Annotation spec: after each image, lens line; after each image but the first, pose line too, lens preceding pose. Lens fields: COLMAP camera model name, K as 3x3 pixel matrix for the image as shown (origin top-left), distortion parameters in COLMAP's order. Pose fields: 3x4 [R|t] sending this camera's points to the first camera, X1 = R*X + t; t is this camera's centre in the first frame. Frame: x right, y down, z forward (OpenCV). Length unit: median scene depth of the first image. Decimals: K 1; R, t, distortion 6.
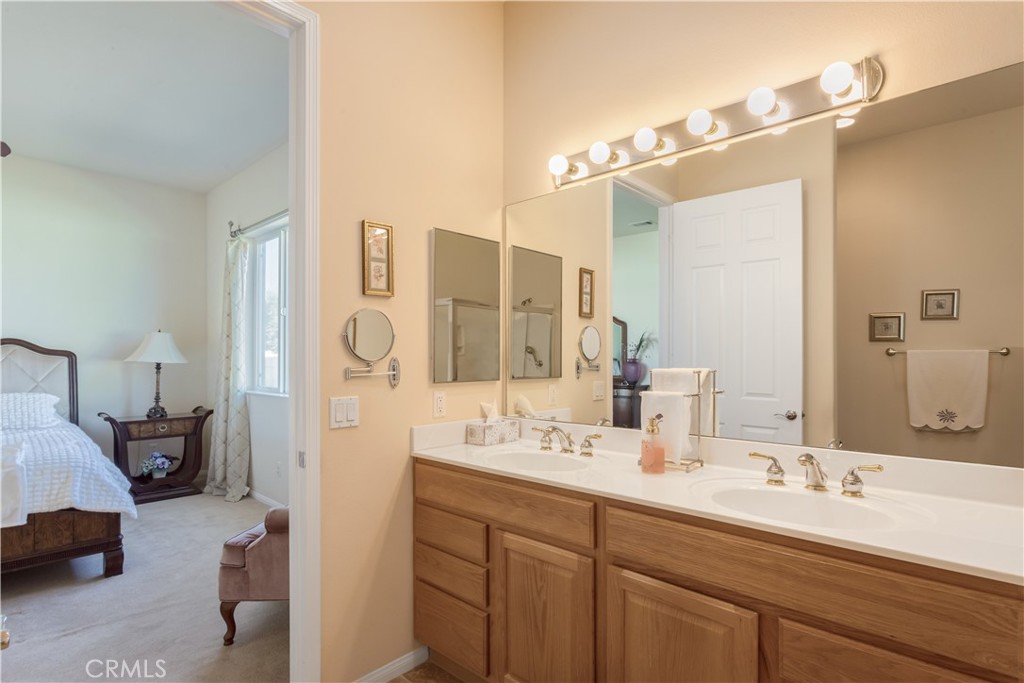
lens RADIAL K [[540.4, 0, 511.1], [0, 540.4, 356.5], [0, 0, 1]] dist [-0.040780, 0.000316]
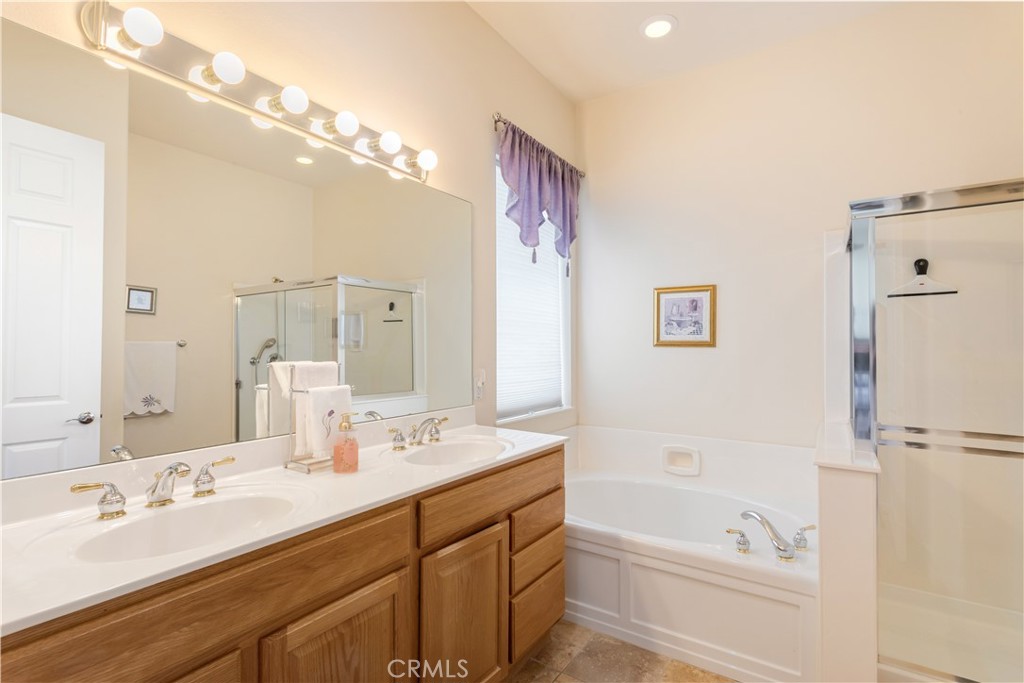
lens RADIAL K [[486.9, 0, 512.0], [0, 486.9, 341.5], [0, 0, 1]] dist [0.002183, 0.000887]
pose [[-0.155210, 0.003976, 0.987873, -0.640897], [0.005391, 0.999980, -0.003178, -0.010980], [-0.987867, 0.004832, -0.155229, 0.845384]]
